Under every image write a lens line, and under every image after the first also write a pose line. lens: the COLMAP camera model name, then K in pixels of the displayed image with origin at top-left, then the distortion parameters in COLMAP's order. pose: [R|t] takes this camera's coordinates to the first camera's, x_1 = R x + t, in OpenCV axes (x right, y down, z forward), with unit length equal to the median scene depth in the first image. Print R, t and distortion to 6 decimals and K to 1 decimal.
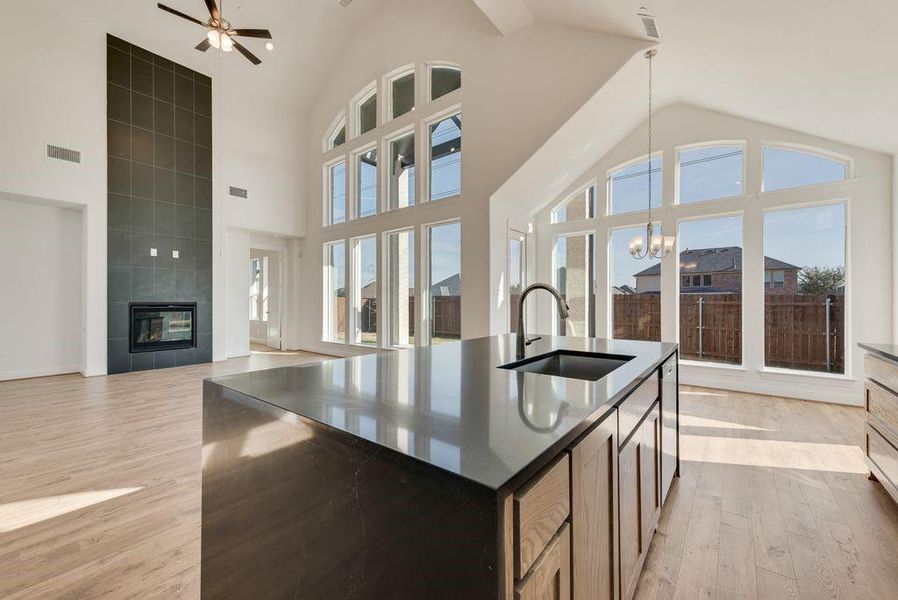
lens RADIAL K [[356.5, 0, 446.8], [0, 356.5, 303.3], [0, 0, 1]] dist [0.011368, -0.001744]
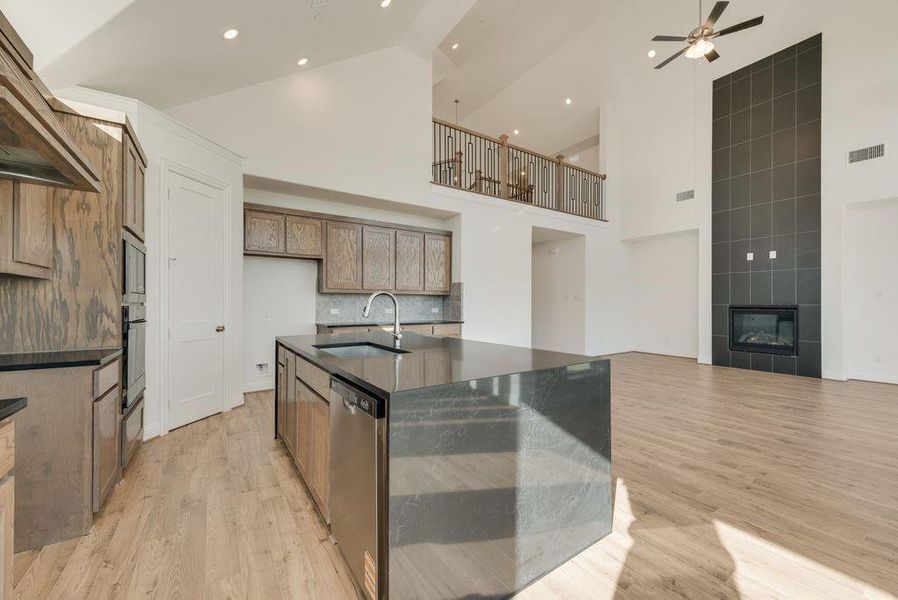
lens RADIAL K [[351.9, 0, 448.3], [0, 351.9, 304.2], [0, 0, 1]] dist [0.009071, -0.003015]
pose [[-0.291924, -0.007614, -0.956411, 0.355311], [-0.007030, 0.999958, -0.005815, 0.006411], [0.956416, 0.005026, -0.291965, 0.400957]]
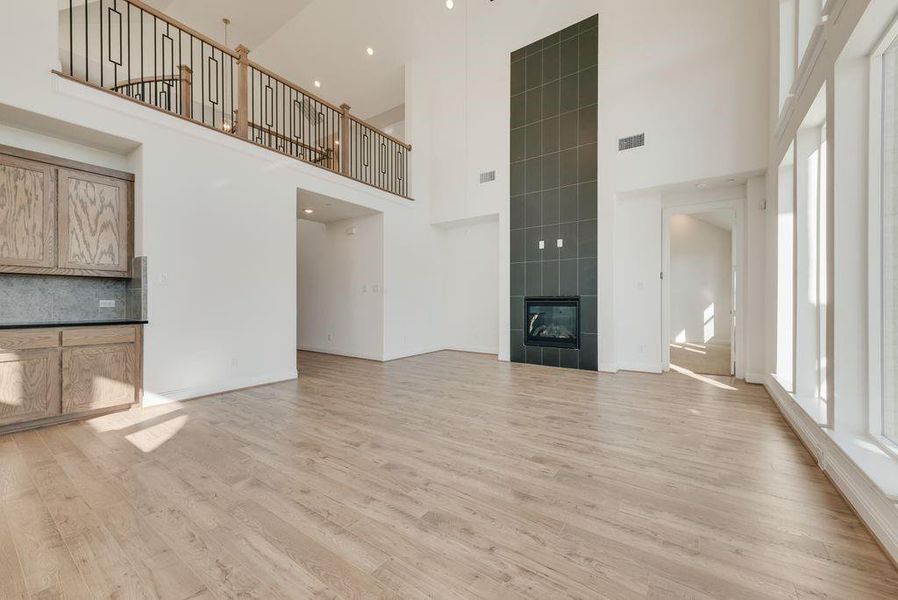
lens RADIAL K [[351.9, 0, 451.3], [0, 351.9, 302.6], [0, 0, 1]] dist [0.009071, -0.003015]
pose [[0.075113, -0.004037, -0.997167, 0.098577], [-0.002207, 0.999989, -0.004215, 0.016743], [0.997173, 0.002517, 0.075103, 0.589883]]
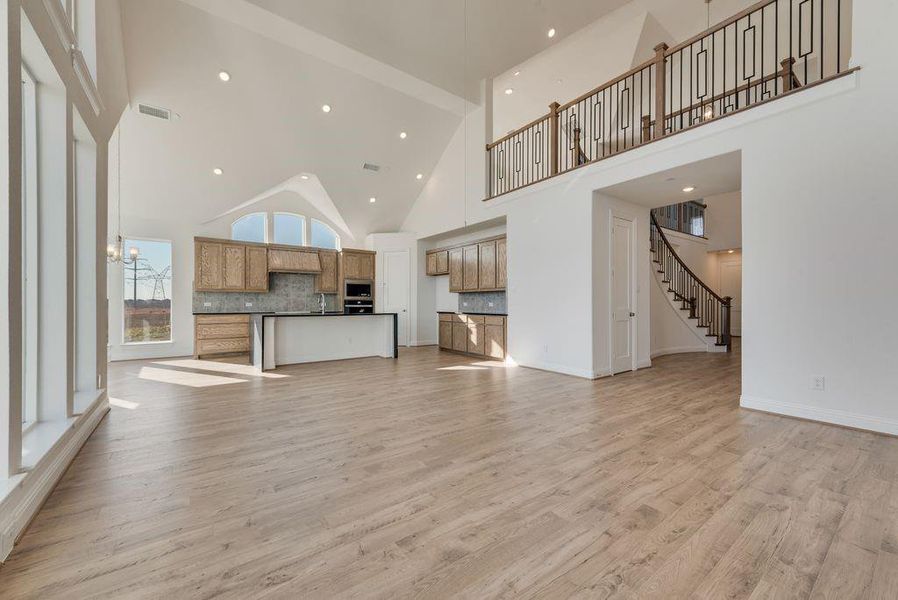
lens RADIAL K [[356.5, 0, 452.2], [0, 356.5, 303.1], [0, 0, 1]] dist [0.011368, -0.001744]
pose [[-0.970921, -0.005973, 0.239324, -0.502244], [-0.004692, 0.999971, 0.005919, 0.009011], [-0.239353, 0.004624, -0.970922, 1.089114]]
